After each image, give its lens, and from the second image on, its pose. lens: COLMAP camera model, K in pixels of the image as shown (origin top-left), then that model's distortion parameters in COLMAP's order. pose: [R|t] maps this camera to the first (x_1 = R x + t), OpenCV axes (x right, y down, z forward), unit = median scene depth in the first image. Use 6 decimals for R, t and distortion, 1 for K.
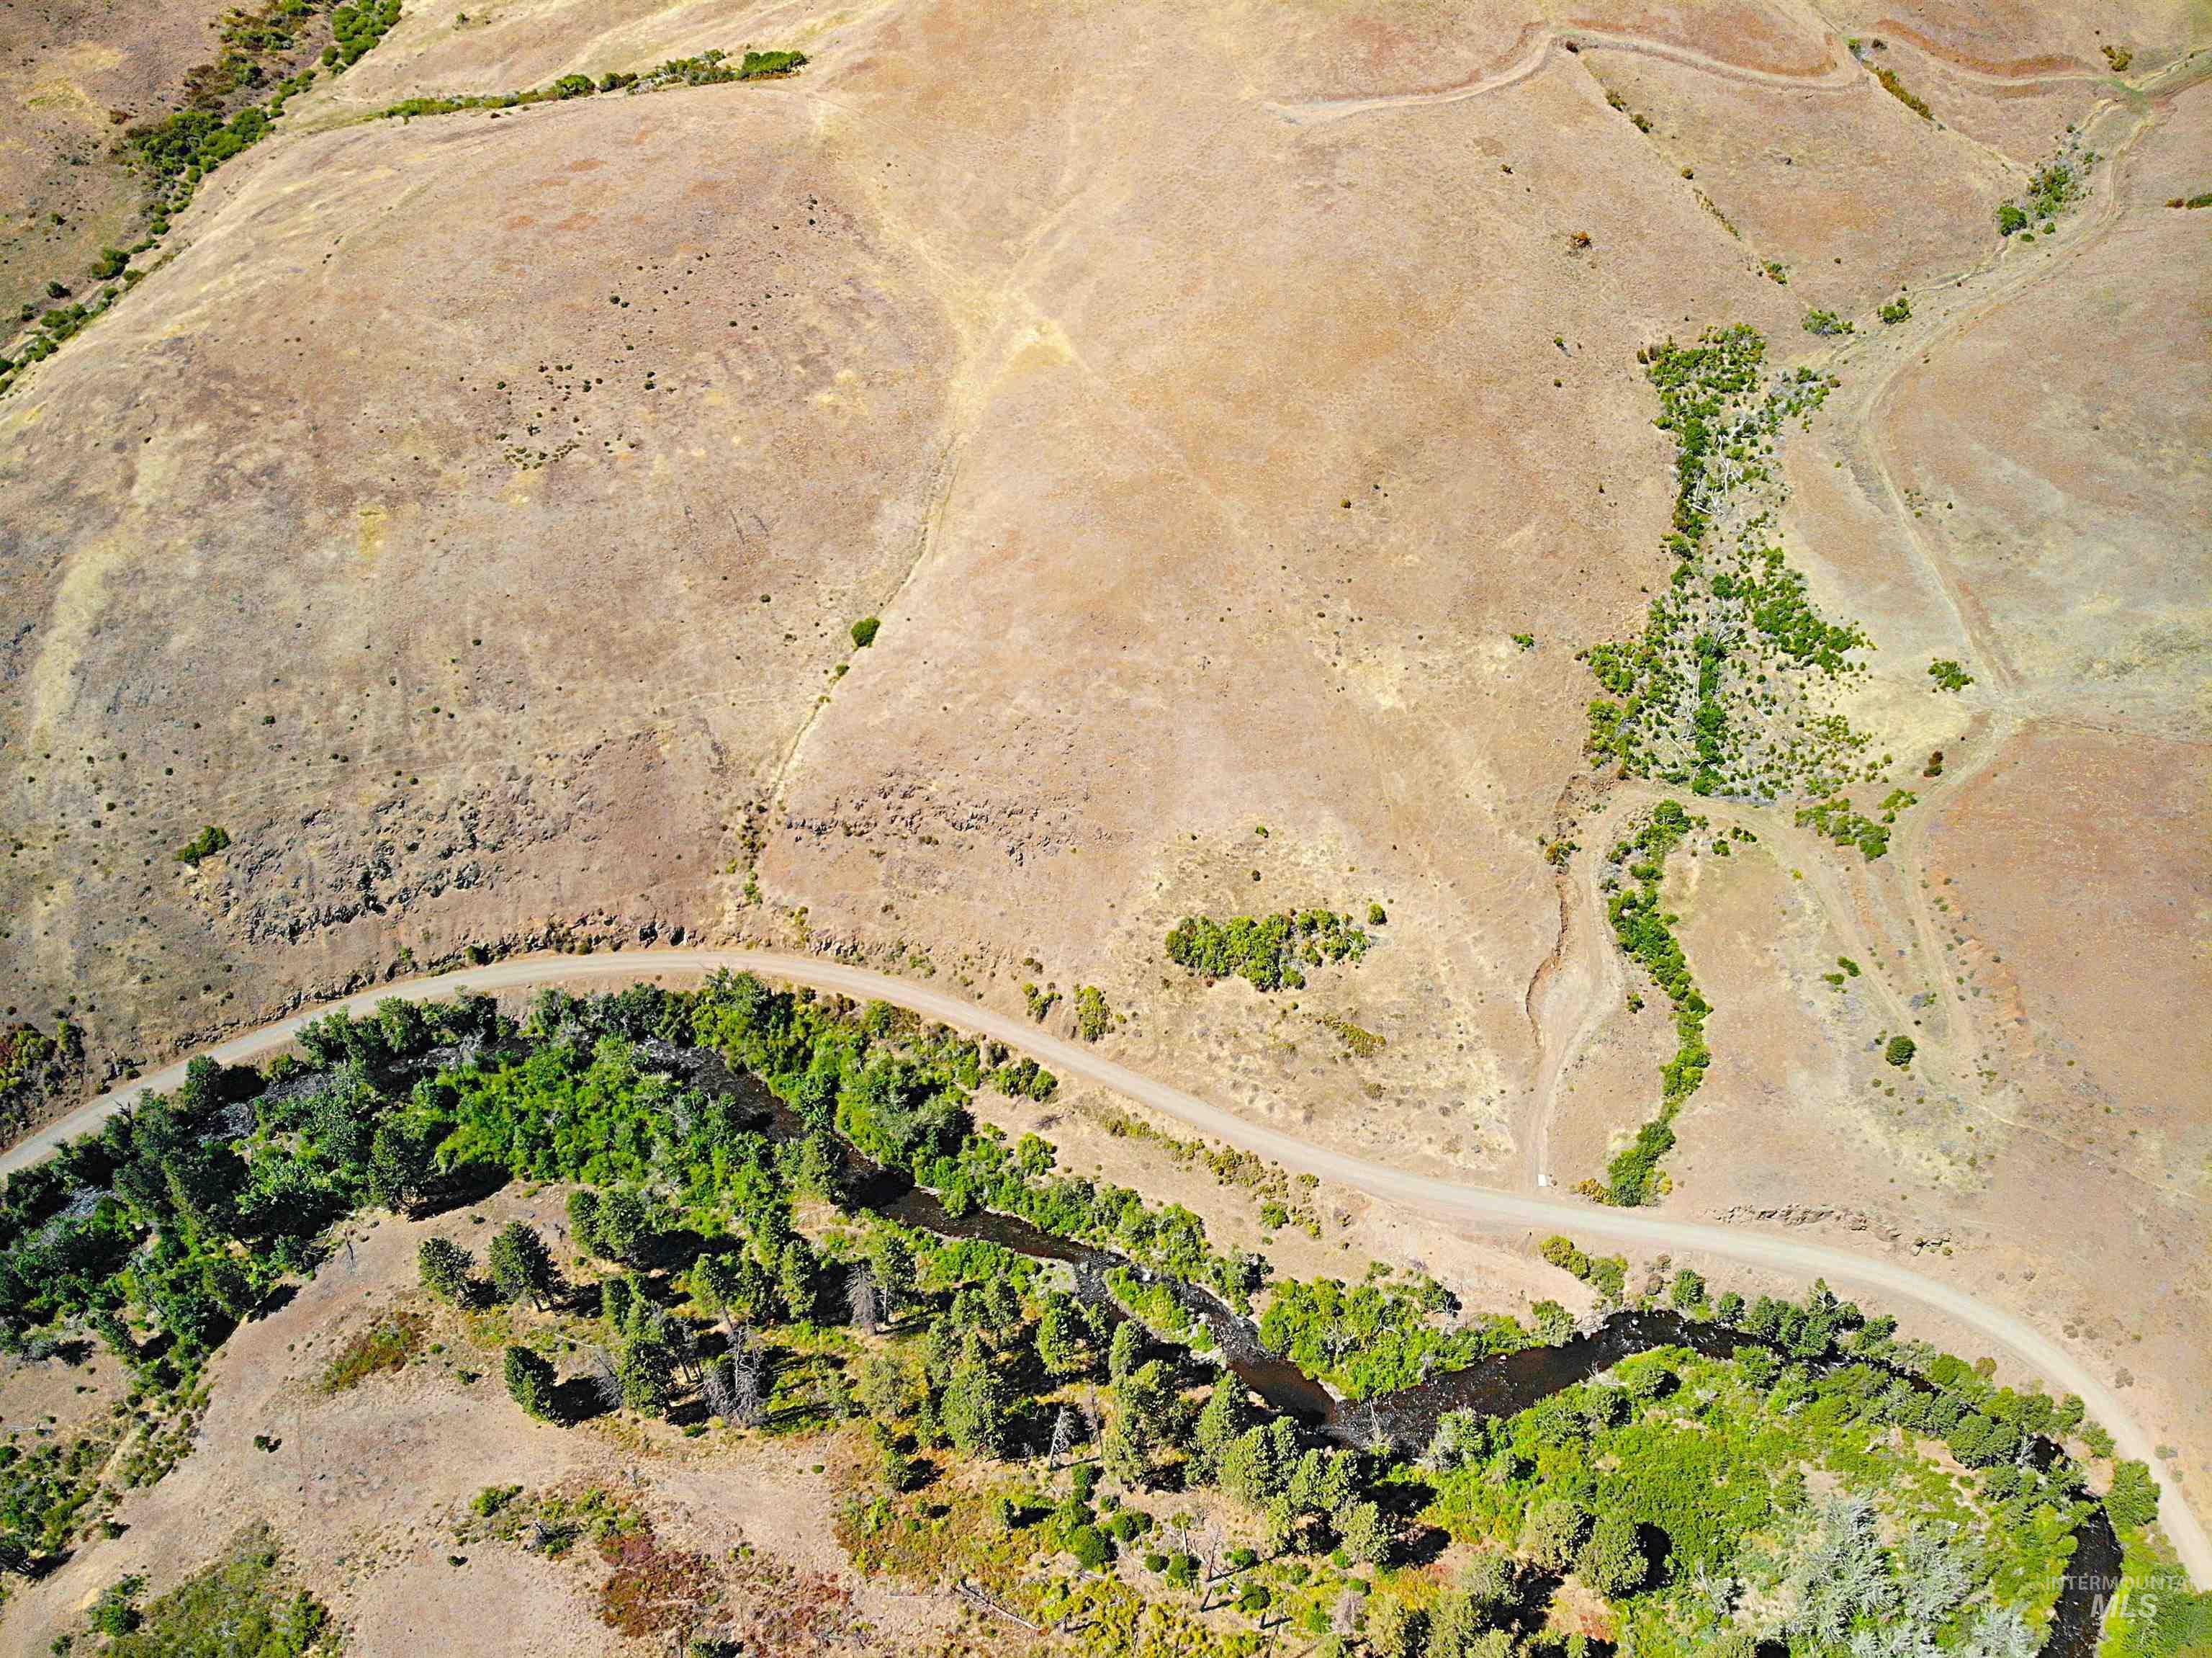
lens RADIAL K [[1619.1, 0, 1082.7], [0, 1619.1, 827.8], [0, 0, 1]] dist [0.060140, -0.169259]
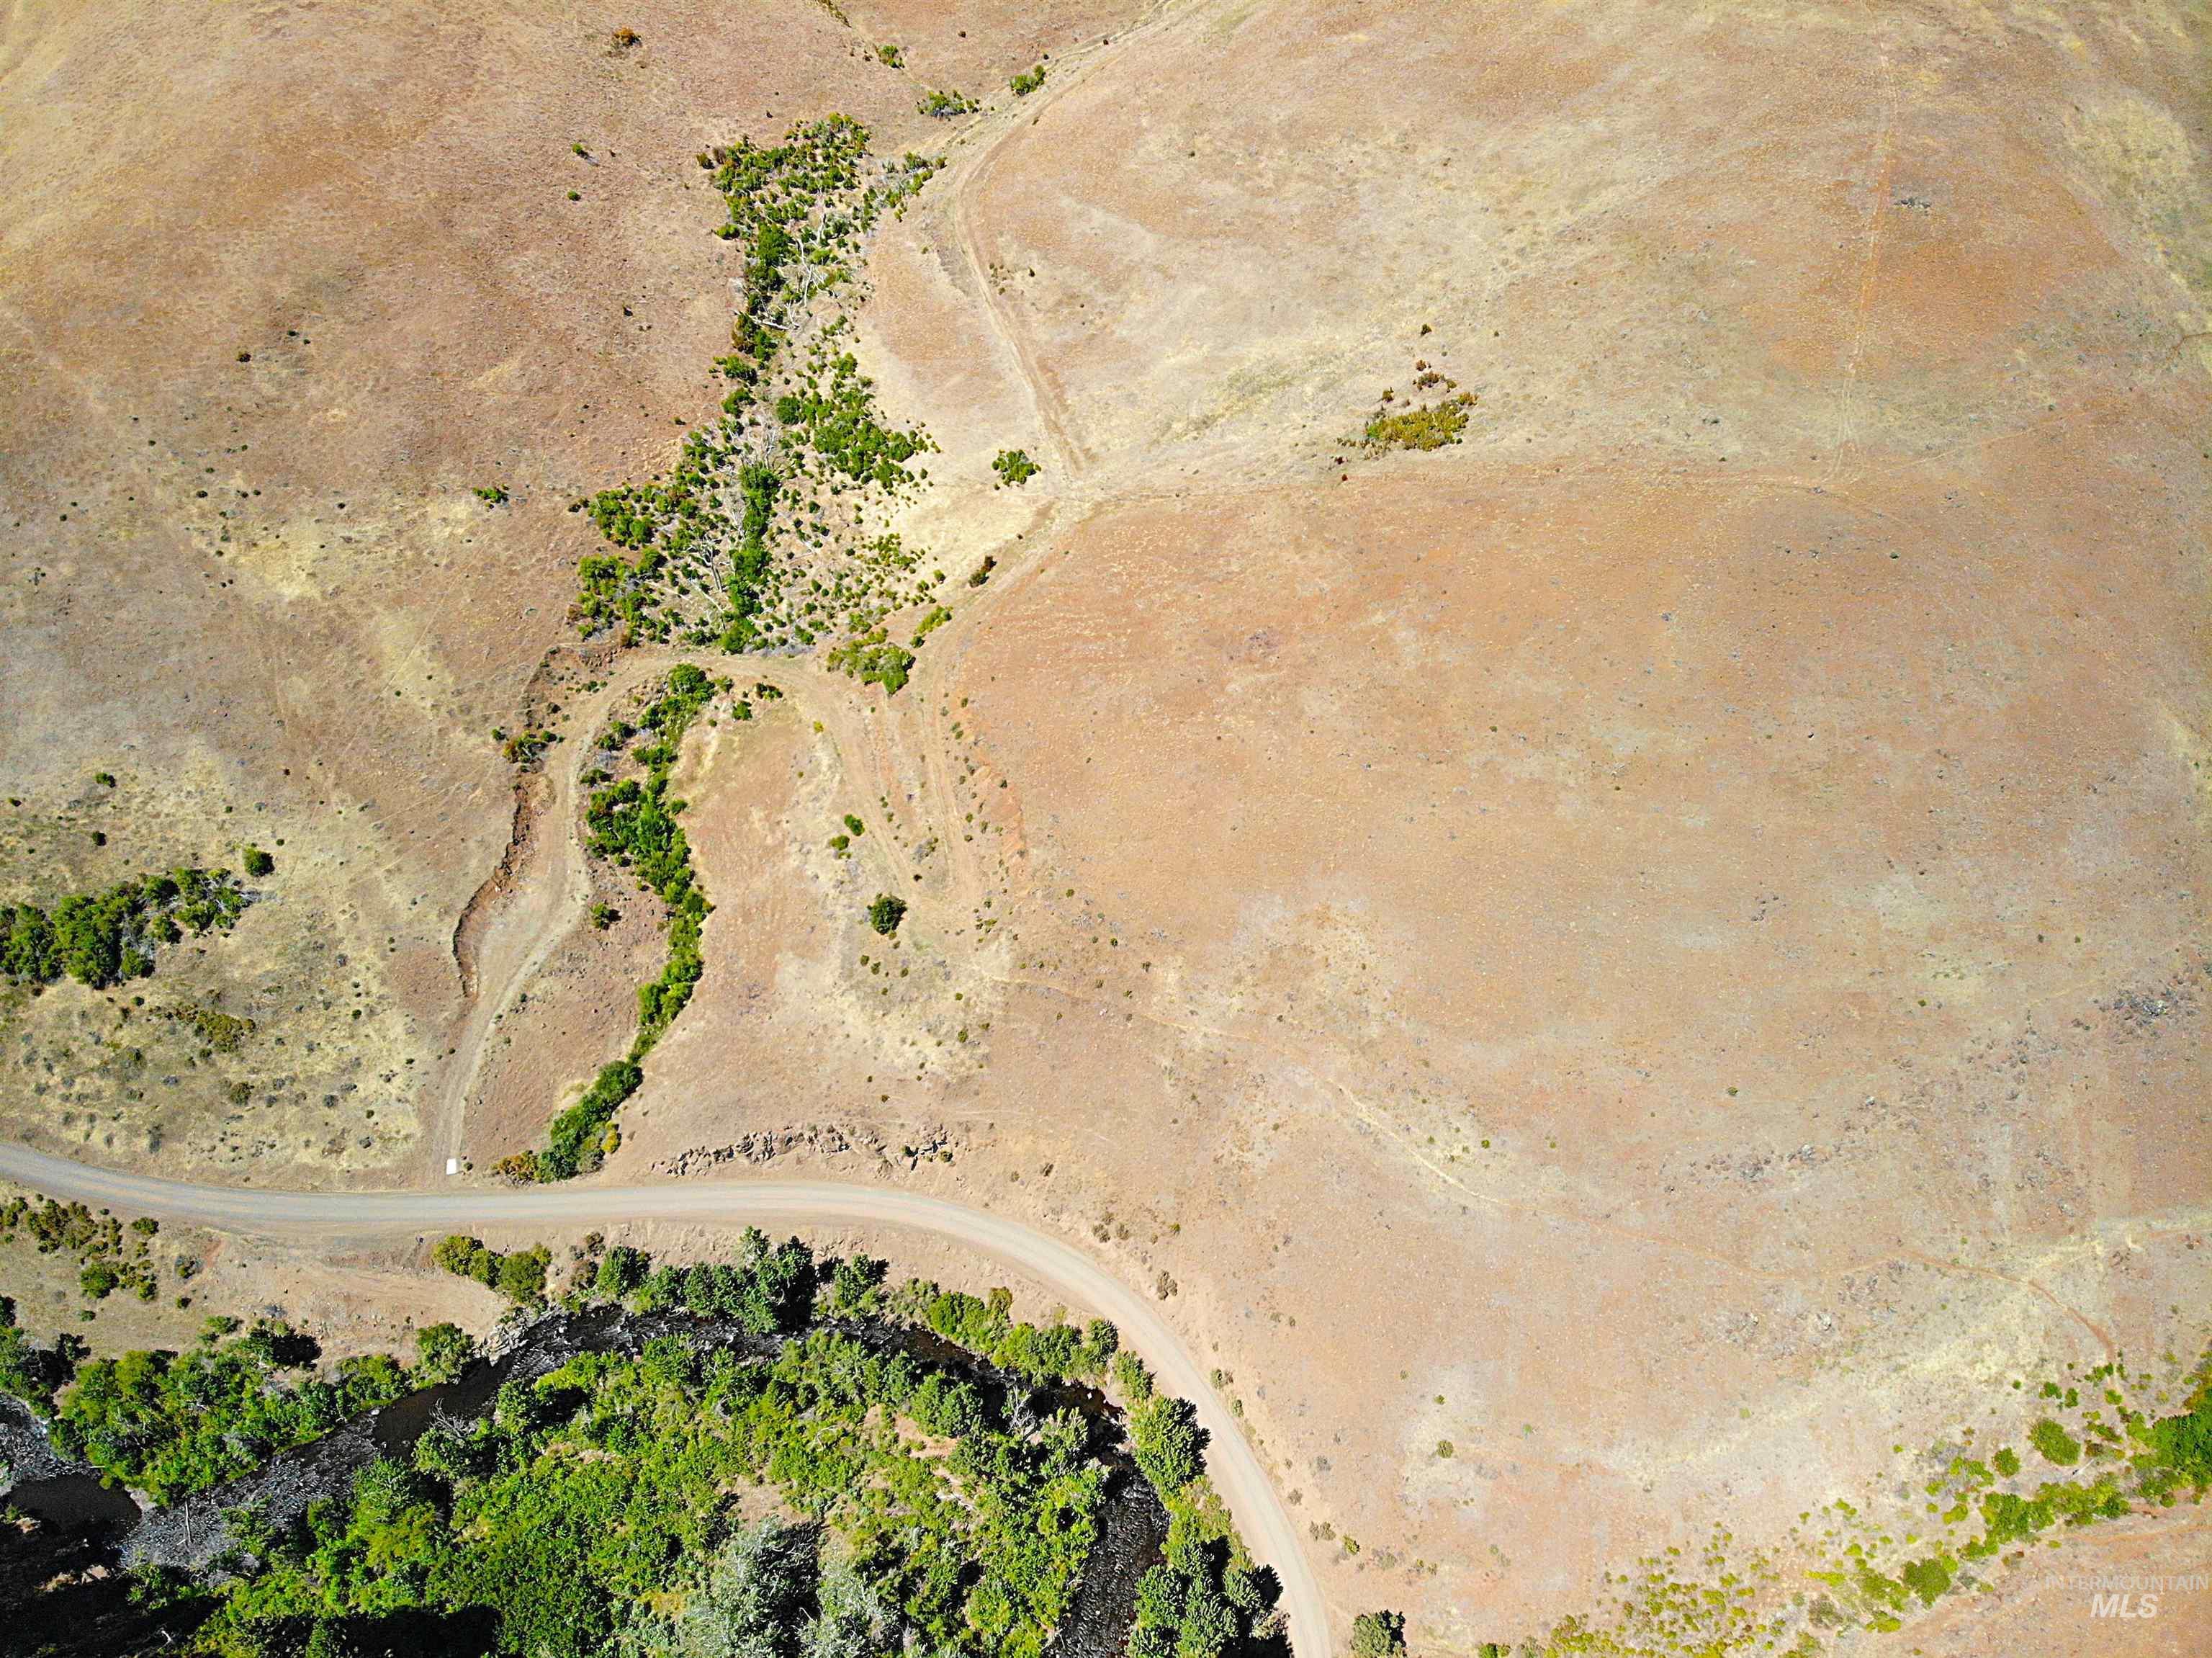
lens RADIAL K [[1619.1, 0, 1097.8], [0, 1619.1, 838.5], [0, 0, 1]] dist [0.060140, -0.169259]
pose [[0.975997, -0.166088, 0.140872, 0.430590], [0.166377, 0.986013, 0.009813, 0.094184], [-0.140532, 0.013860, 0.989979, 0.173928]]
